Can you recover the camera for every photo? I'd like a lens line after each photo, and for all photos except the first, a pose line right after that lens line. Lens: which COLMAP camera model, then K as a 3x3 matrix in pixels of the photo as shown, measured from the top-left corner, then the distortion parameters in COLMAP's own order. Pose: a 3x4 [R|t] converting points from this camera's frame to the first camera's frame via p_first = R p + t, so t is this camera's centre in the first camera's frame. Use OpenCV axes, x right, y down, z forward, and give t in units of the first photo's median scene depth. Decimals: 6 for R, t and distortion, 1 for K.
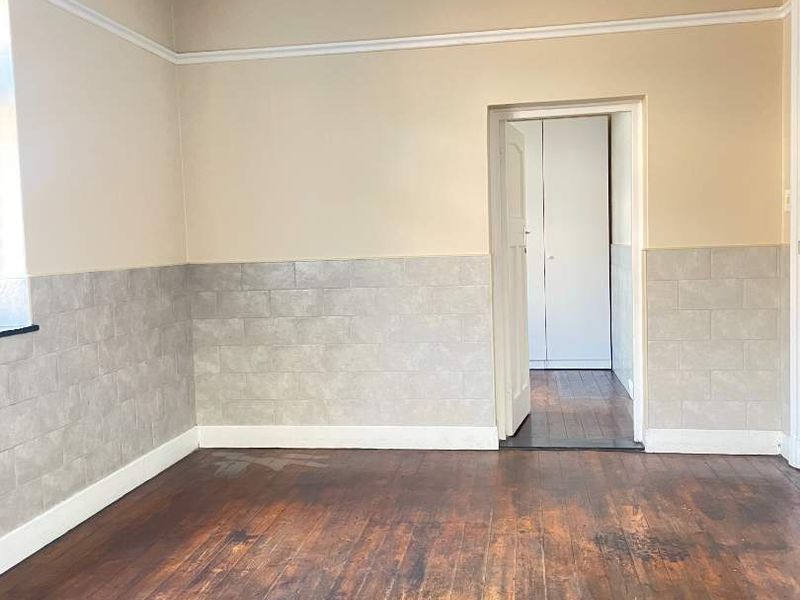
lens RADIAL K [[809.7, 0, 402.2], [0, 809.7, 300.1], [0, 0, 1]] dist [0.063143, 0.000000]
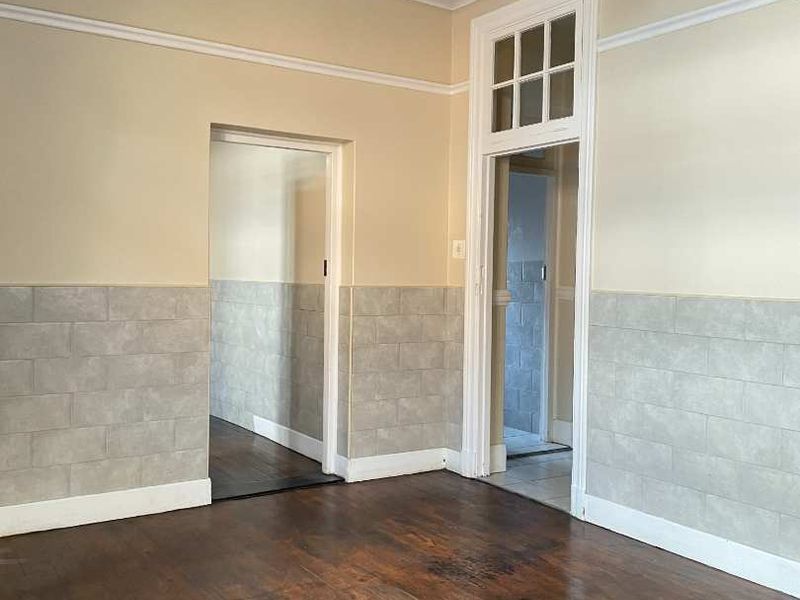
lens RADIAL K [[809.7, 0, 397.2], [0, 809.7, 296.9], [0, 0, 1]] dist [0.063143, 0.000000]
pose [[0.735017, 0.023583, 0.677639, -0.364446], [0.008285, 0.999008, -0.043754, -0.002851], [-0.677998, 0.037775, 0.734092, 0.201262]]
